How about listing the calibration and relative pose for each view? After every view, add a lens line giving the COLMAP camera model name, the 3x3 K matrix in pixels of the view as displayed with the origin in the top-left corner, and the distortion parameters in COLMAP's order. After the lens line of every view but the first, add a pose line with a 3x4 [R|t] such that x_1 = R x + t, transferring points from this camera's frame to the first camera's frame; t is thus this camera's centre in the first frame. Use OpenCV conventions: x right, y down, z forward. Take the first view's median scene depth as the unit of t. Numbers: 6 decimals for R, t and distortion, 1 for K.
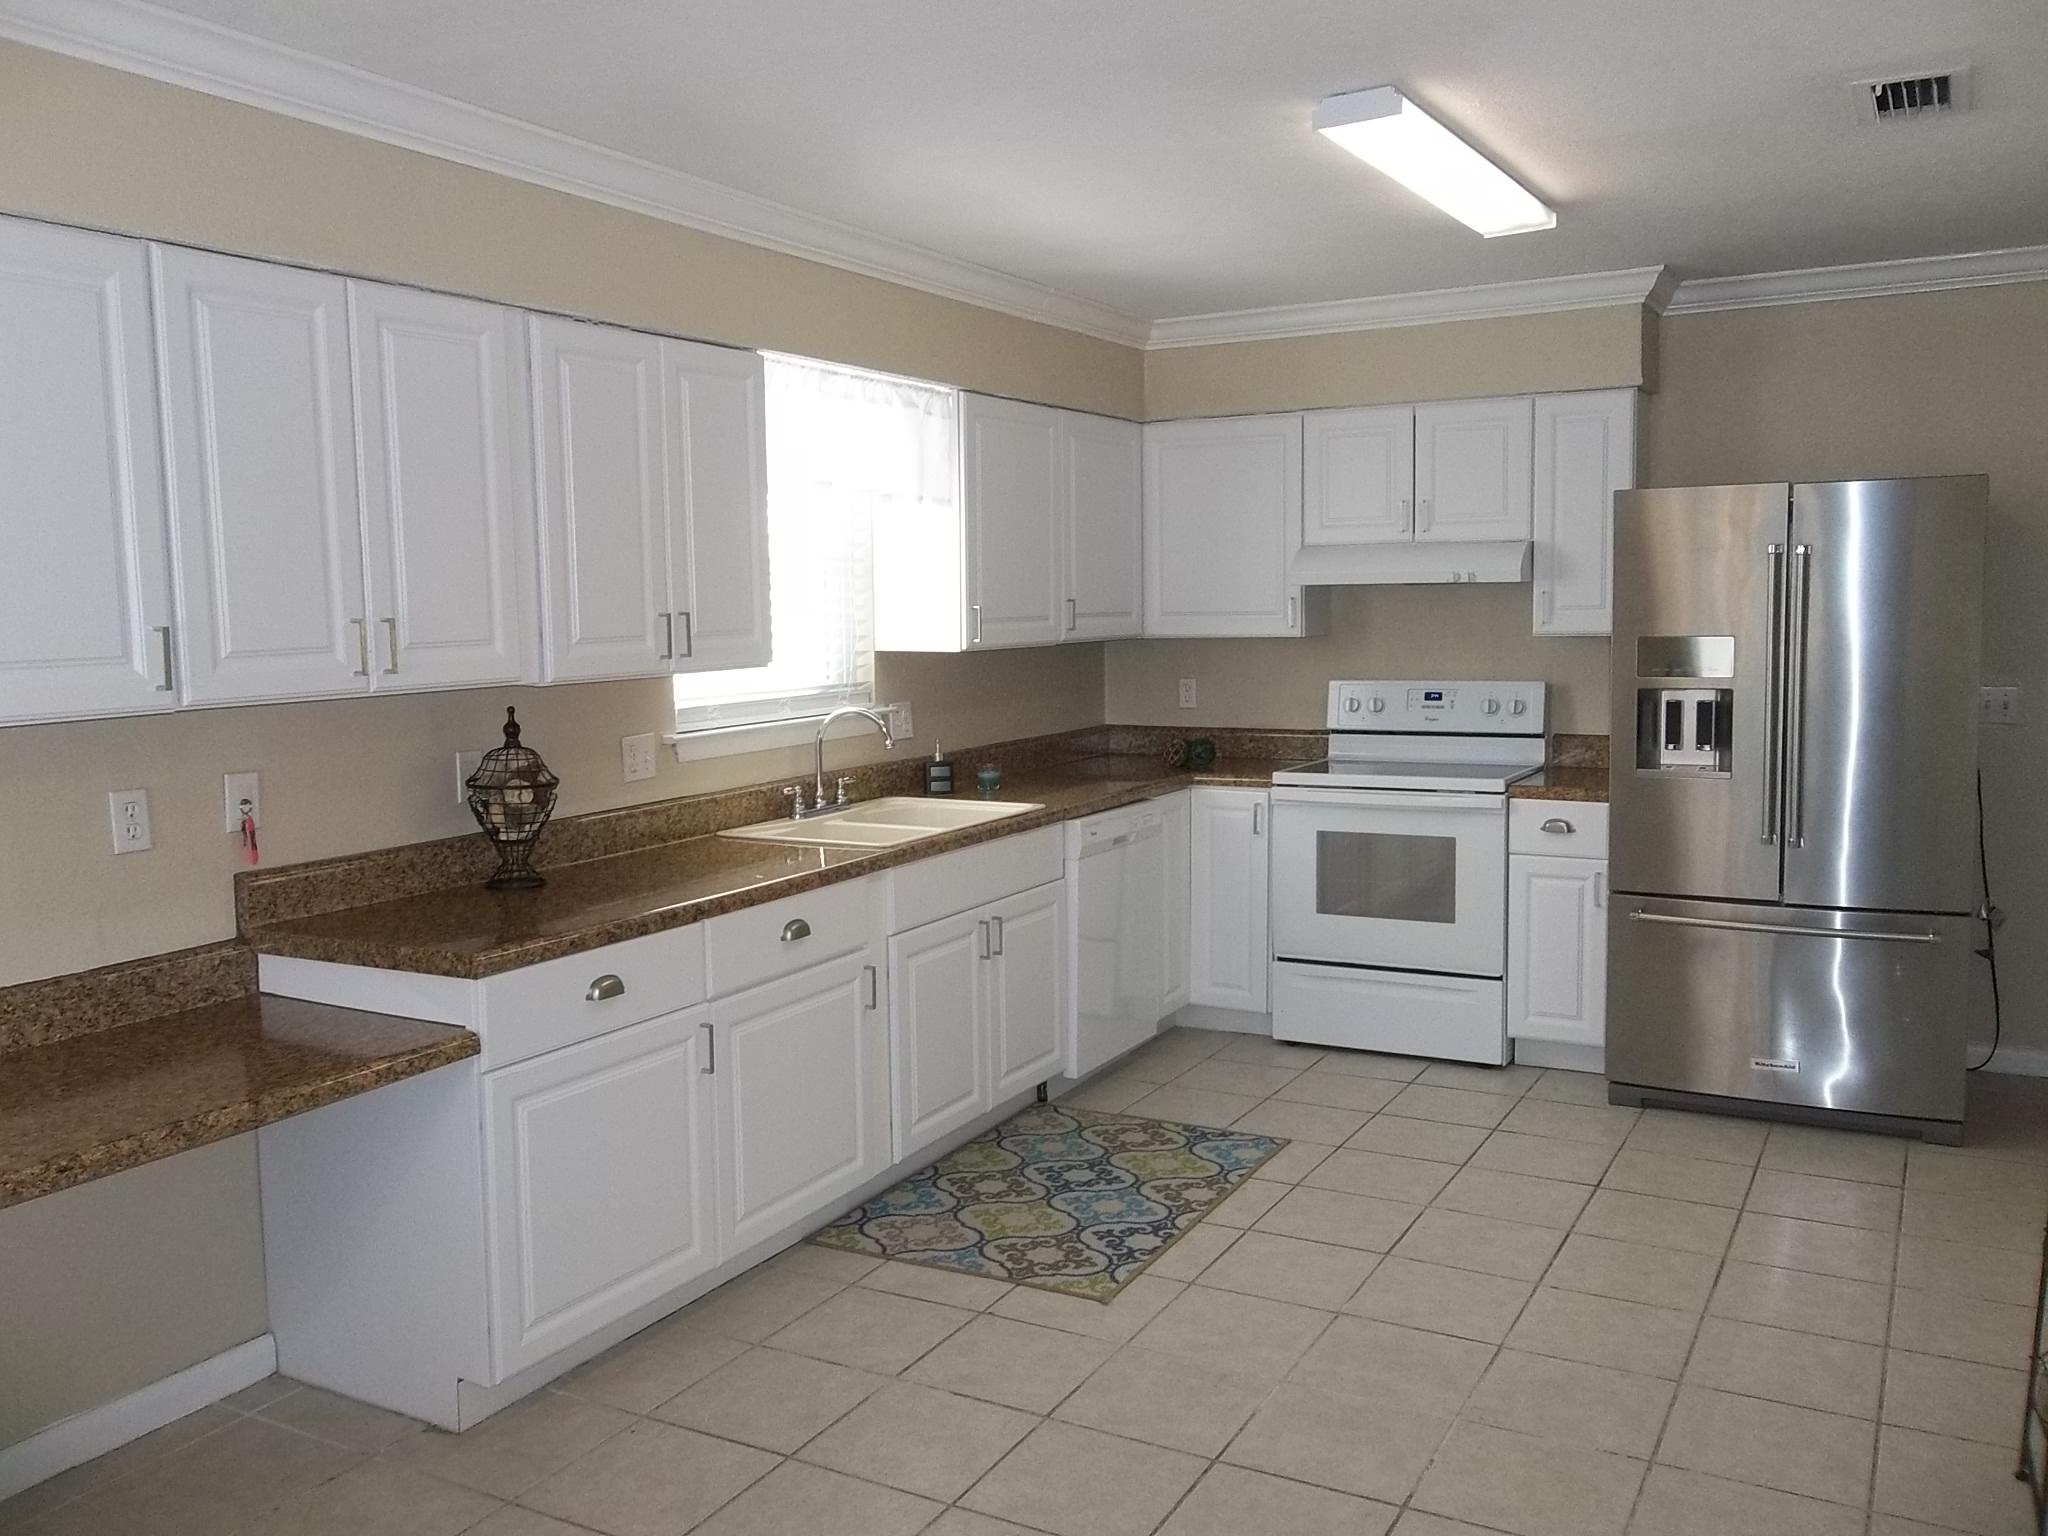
lens RADIAL K [[1683.9, 0, 1021.3], [0, 1683.9, 756.2], [0, 0, 1]] dist [0.008900, 0.000560]
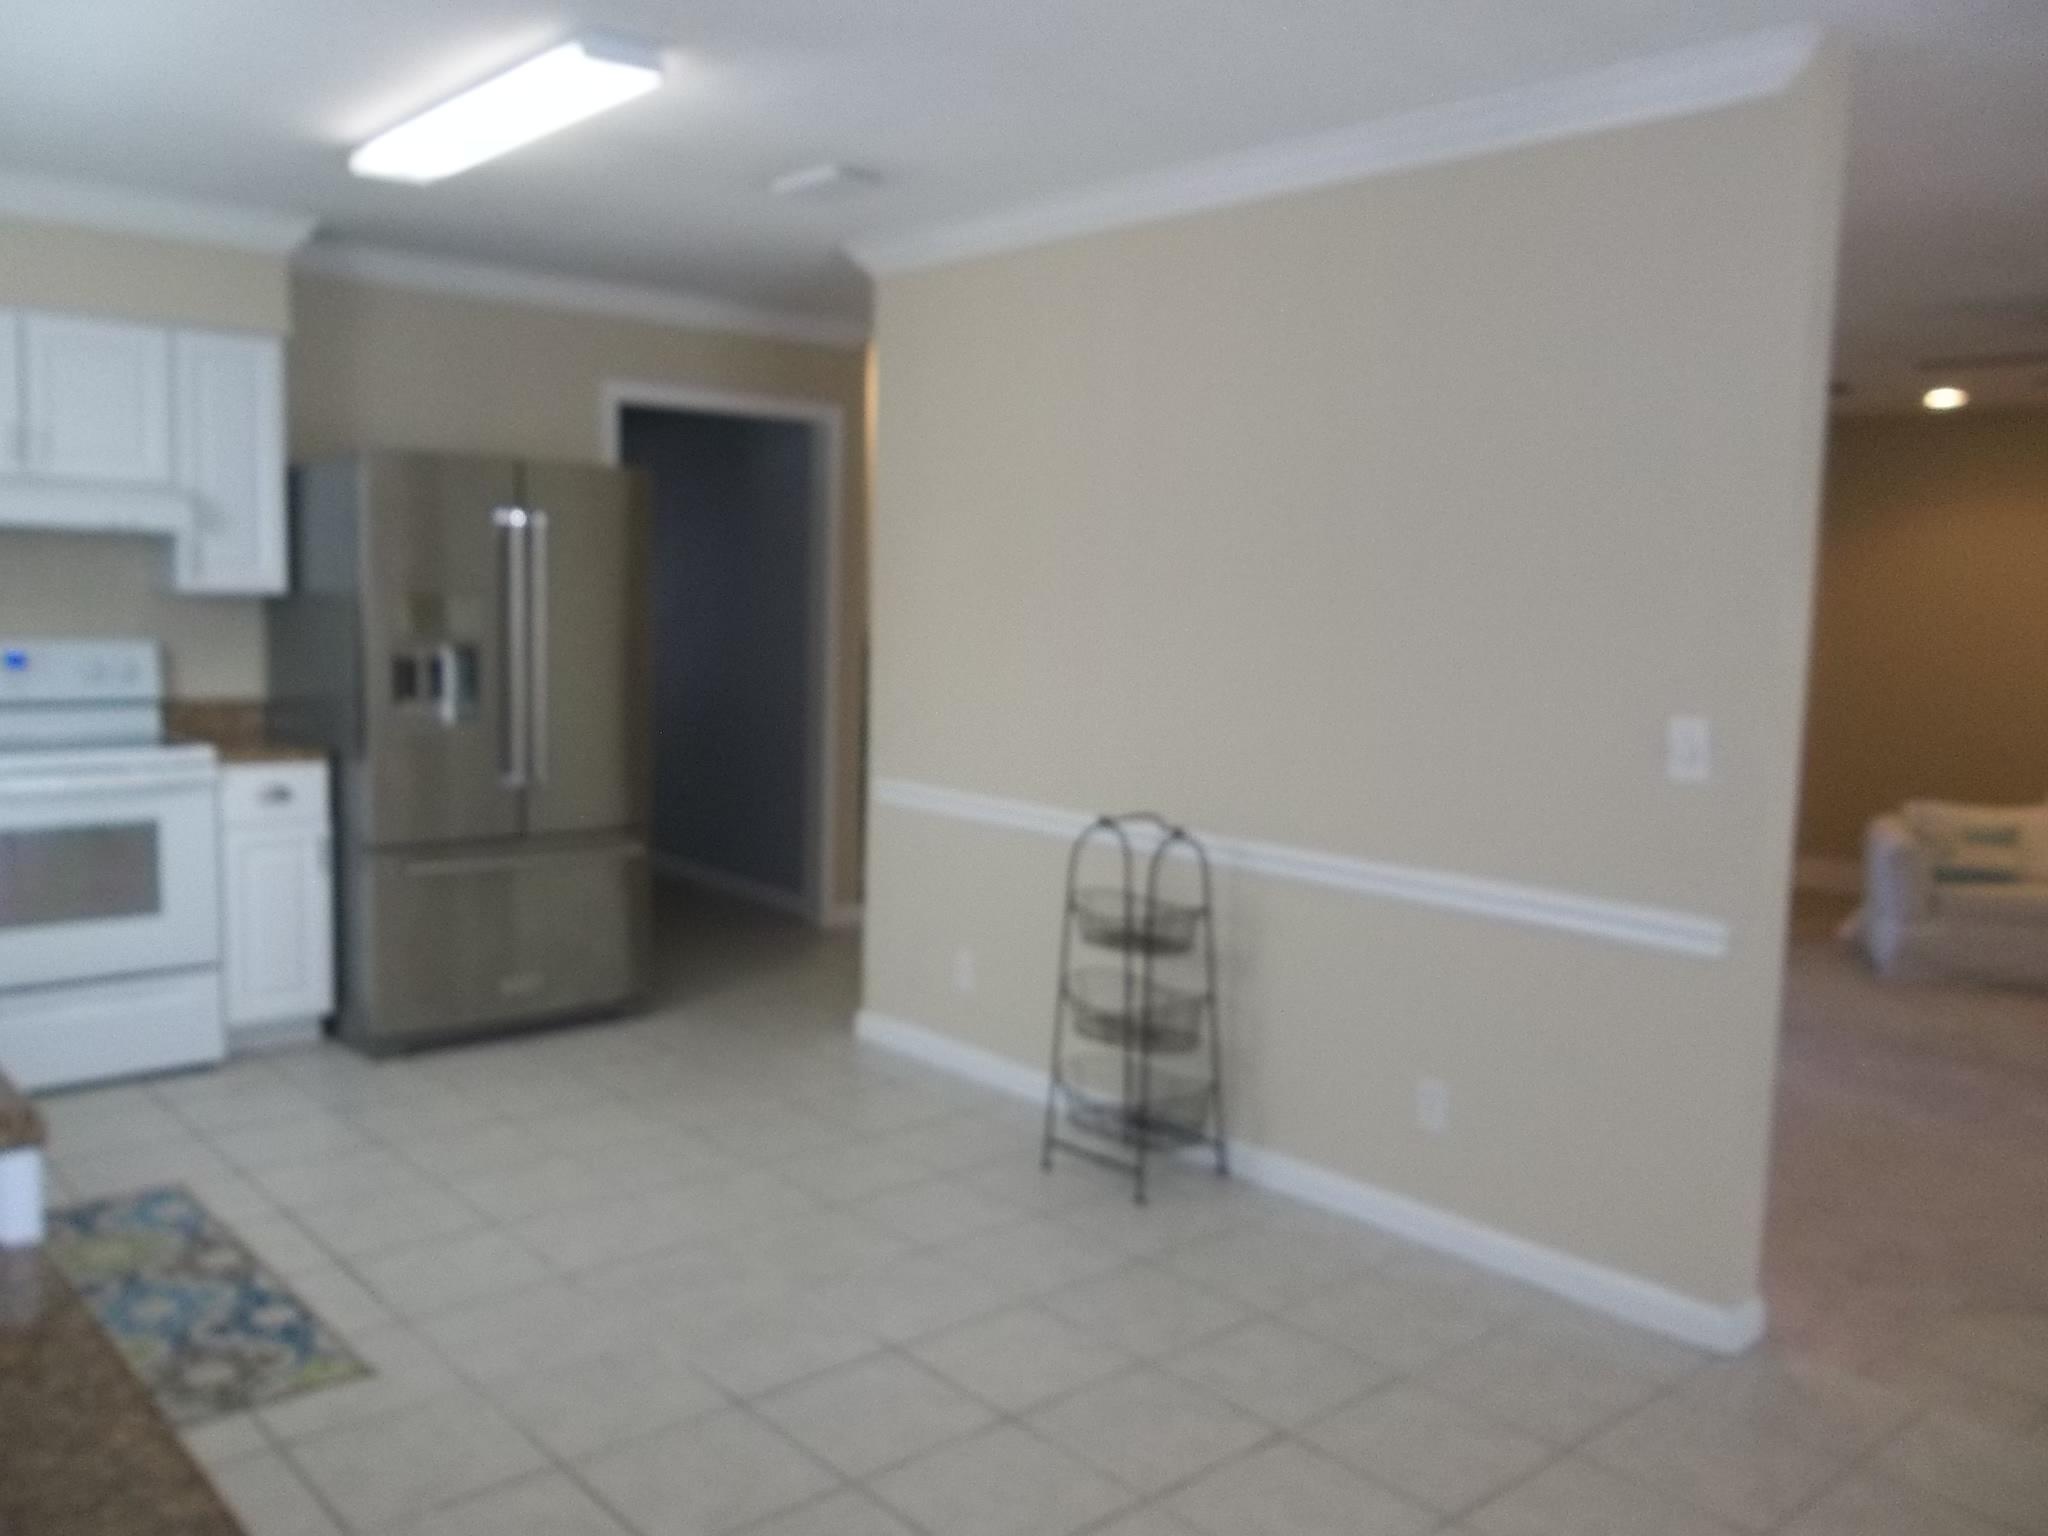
lens RADIAL K [[1683.9, 0, 1021.3], [0, 1683.9, 756.2], [0, 0, 1]] dist [0.008900, 0.000560]
pose [[0.333647, -0.069818, 0.940109, -0.428777], [0.052307, 0.997088, 0.055486, -0.009947], [-0.941246, 0.030662, 0.336327, 0.277819]]
